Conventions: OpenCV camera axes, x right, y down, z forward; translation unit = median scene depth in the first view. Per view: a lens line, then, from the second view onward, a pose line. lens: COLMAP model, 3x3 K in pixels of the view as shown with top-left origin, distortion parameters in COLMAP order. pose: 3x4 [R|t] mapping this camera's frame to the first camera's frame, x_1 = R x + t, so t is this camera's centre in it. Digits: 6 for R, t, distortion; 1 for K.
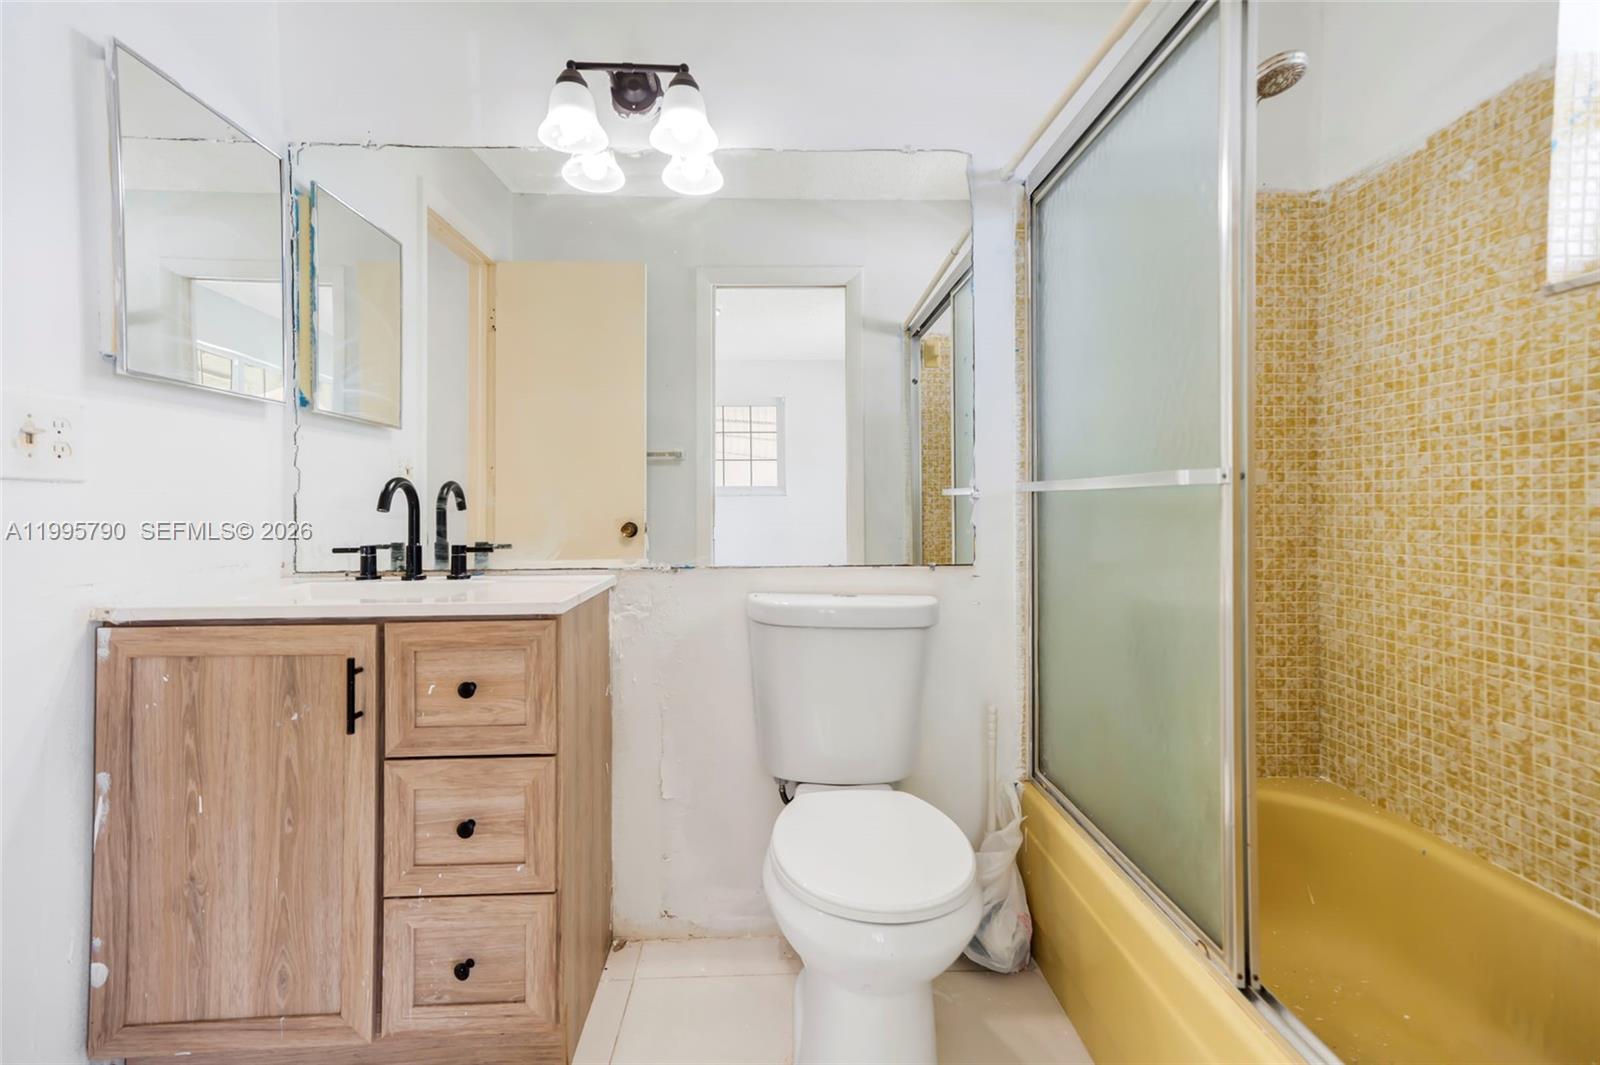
lens RADIAL K [[731.8, 0, 806.3], [0, 731.8, 505.4], [0, 0, 1]] dist [0.000016, 0.001013]
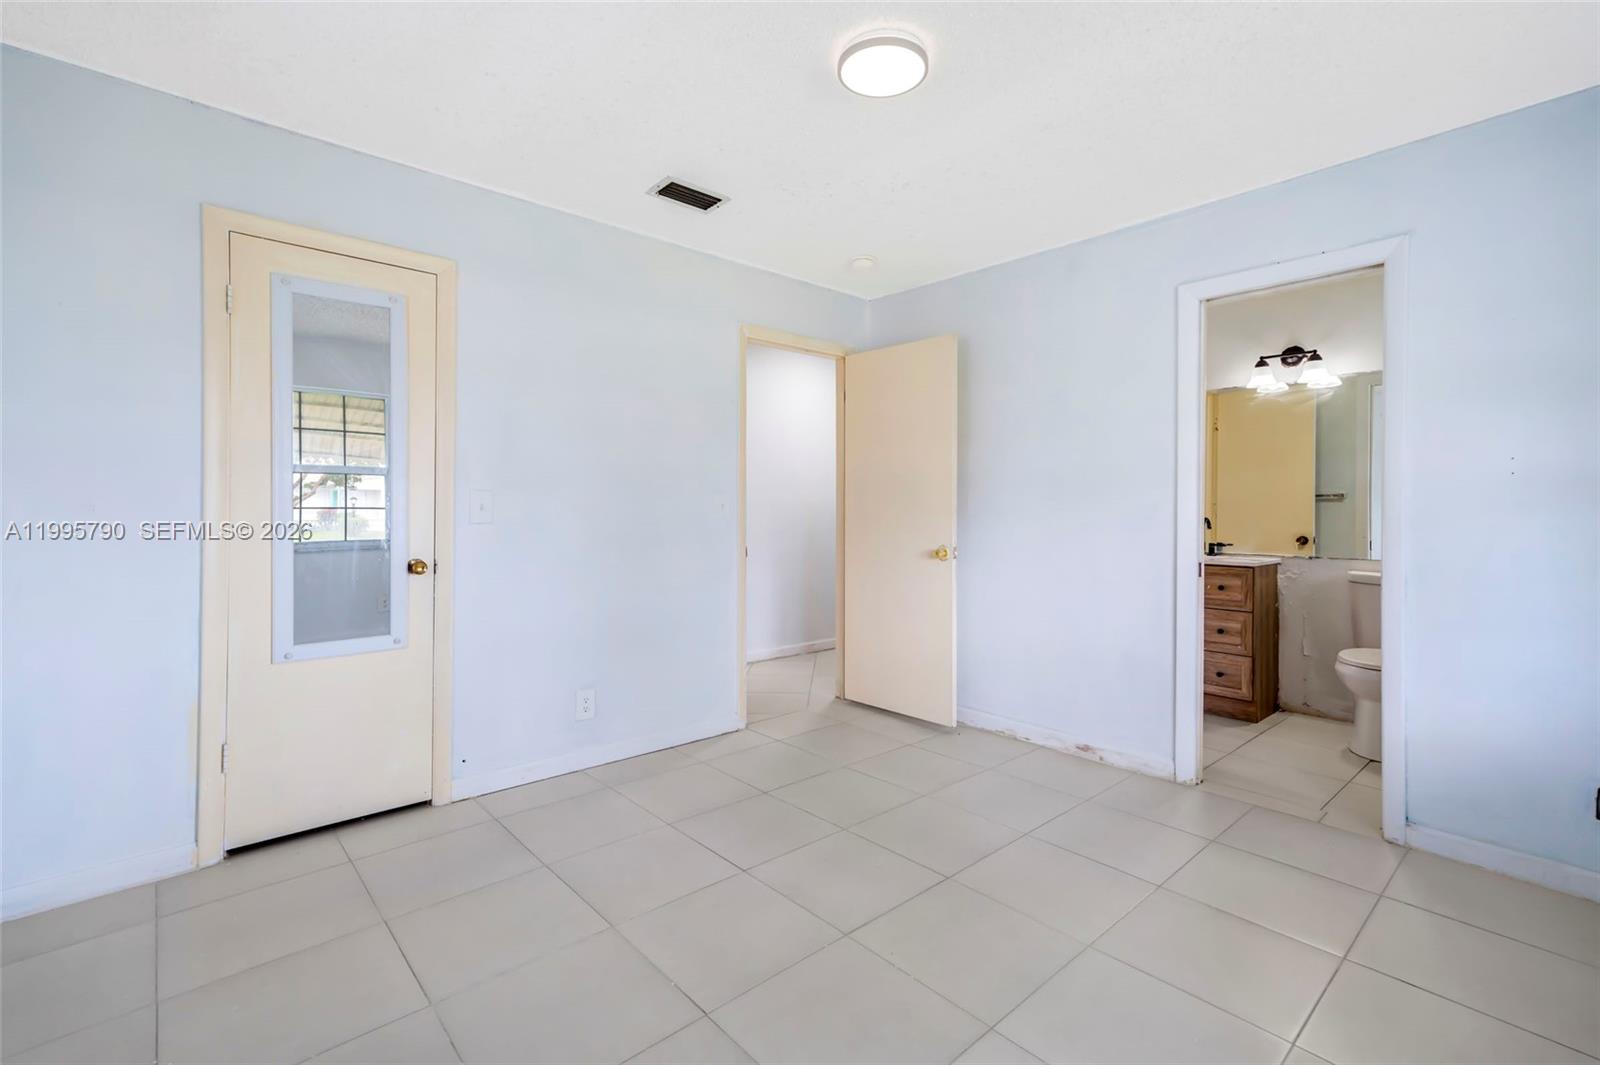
lens RADIAL K [[711.7, 0, 805.3], [0, 711.7, 495.9], [0, 0, 1]] dist [0.024481, 0.000461]
pose [[0.631162, 0.001522, -0.775649, 0.607011], [-0.015792, 0.999816, -0.010889, -0.063912], [0.775490, 0.019121, 0.631070, -1.769400]]
